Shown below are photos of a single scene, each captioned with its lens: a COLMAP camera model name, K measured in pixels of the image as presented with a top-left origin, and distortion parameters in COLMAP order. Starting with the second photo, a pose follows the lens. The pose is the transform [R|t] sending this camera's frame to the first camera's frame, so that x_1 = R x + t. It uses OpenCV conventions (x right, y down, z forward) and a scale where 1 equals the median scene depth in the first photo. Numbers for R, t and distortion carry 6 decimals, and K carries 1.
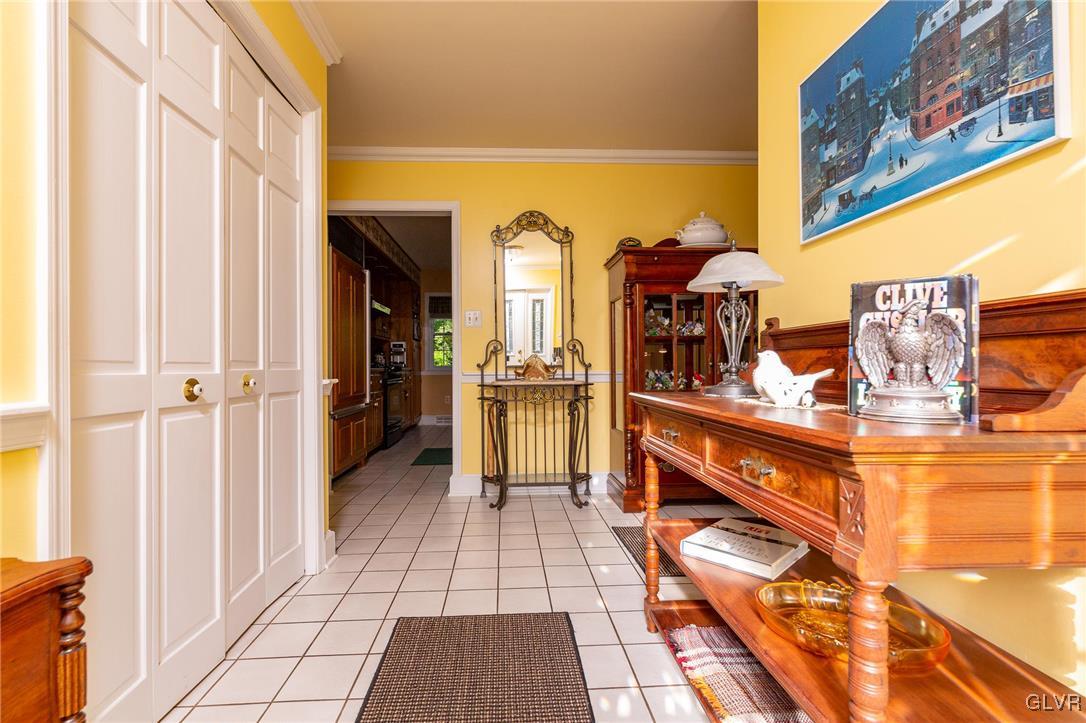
lens RADIAL K [[510.5, 0, 526.1], [0, 510.5, 356.9], [0, 0, 1]] dist [-0.001238, 0.000136]
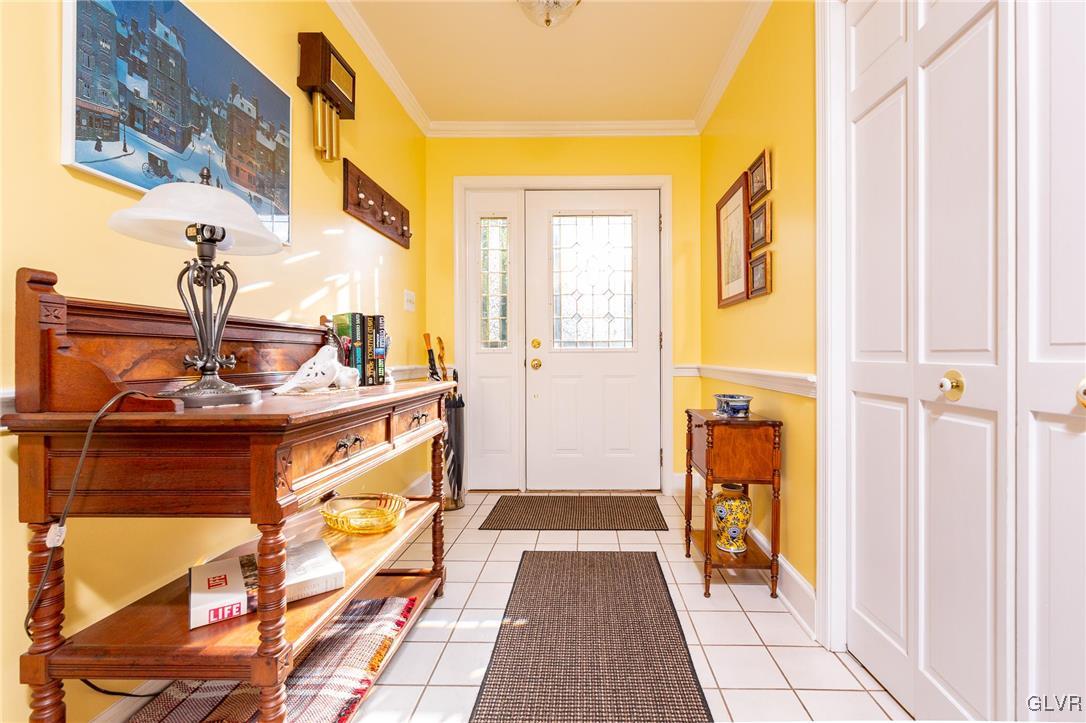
lens RADIAL K [[478.2, 0, 536.7], [0, 478.2, 359.6], [0, 0, 1]] dist [0.000533, -0.000017]
pose [[-0.989547, 0.006606, 0.144062, -0.109586], [0.004875, 0.999912, -0.012367, 0.028325], [-0.144131, -0.011535, -0.989491, 1.635452]]
